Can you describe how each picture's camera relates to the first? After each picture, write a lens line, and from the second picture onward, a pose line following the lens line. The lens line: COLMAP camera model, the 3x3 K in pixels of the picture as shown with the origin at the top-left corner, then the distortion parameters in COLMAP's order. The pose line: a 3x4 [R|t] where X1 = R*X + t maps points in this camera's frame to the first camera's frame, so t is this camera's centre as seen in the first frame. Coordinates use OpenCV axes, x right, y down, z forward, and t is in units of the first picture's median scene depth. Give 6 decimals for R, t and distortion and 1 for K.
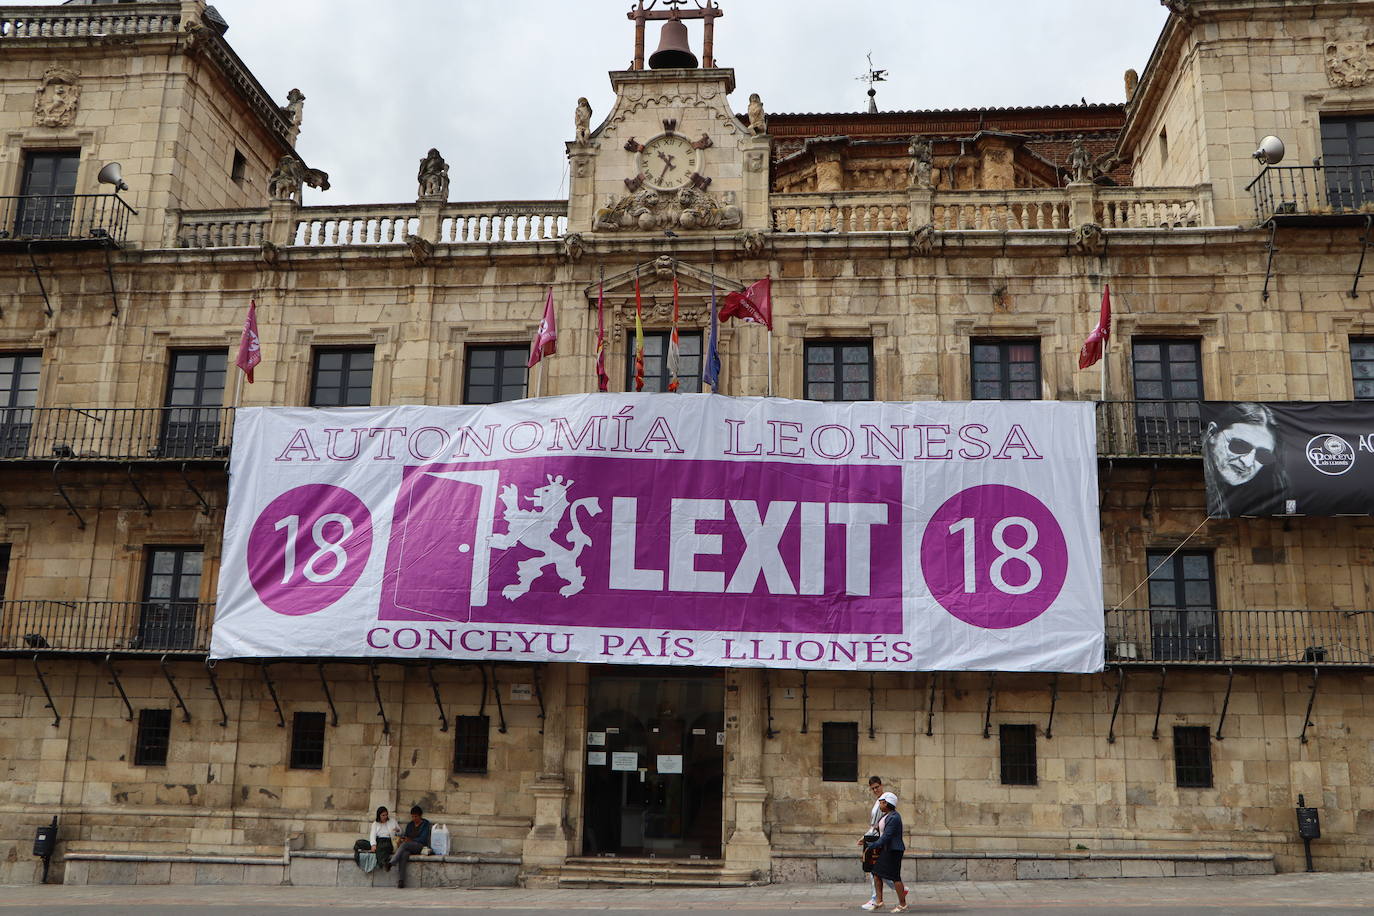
lens RADIAL K [[1345.8, 0, 698.4], [0, 1345.8, 477.8], [0, 0, 1]] dist [-0.130015, 0.245936]
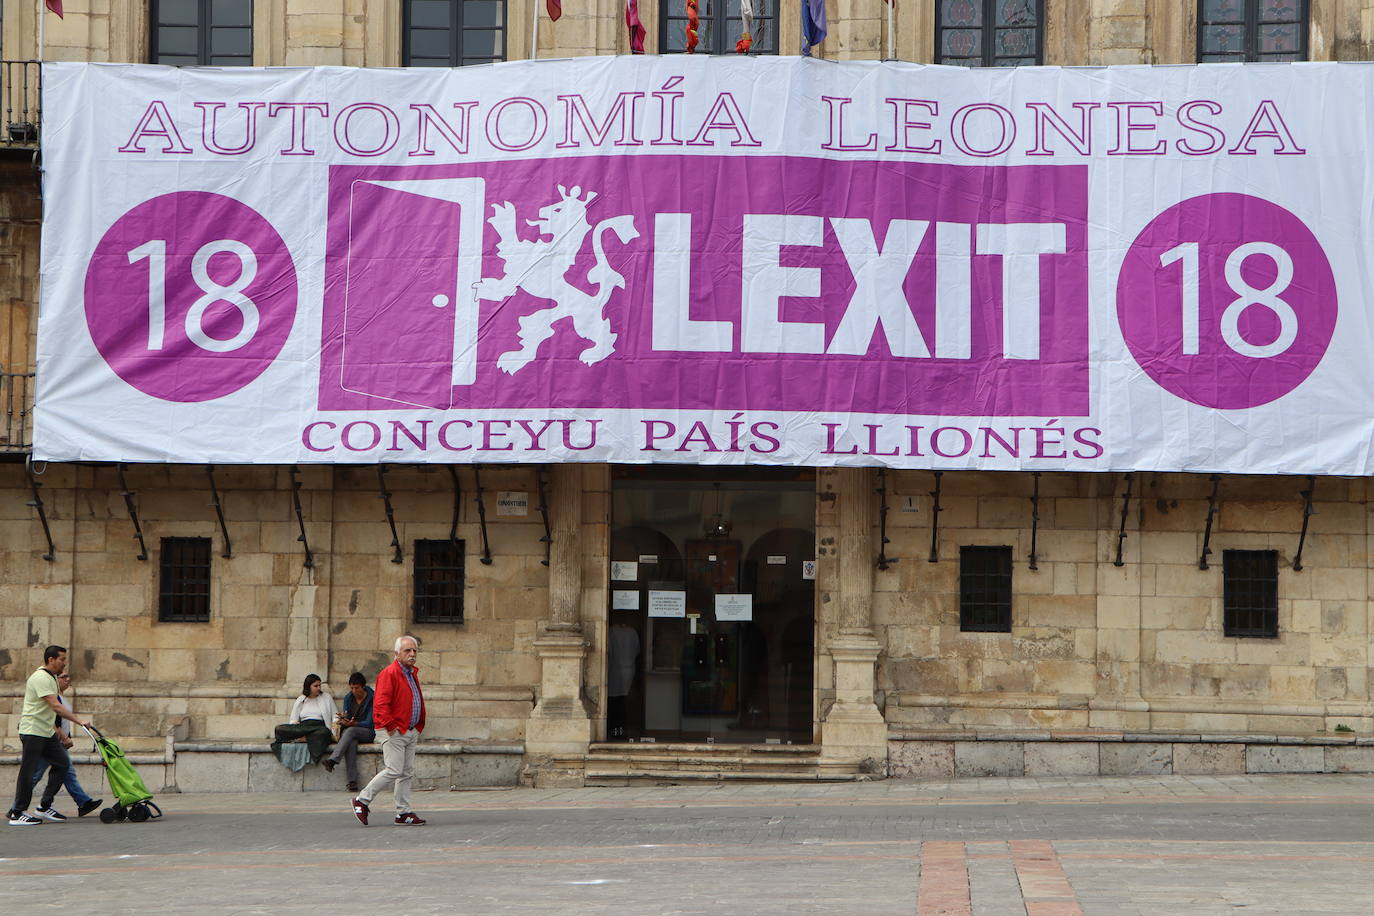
lens RADIAL K [[2541.1, 0, 707.9], [0, 2541.1, 479.8], [0, 0, 1]] dist [0.161910, 0.868211]
pose [[0.999400, -0.004402, 0.034352, -0.075889], [-0.001243, 0.986689, 0.162615, -0.058014], [-0.034610, -0.162560, 0.986091, -0.253534]]
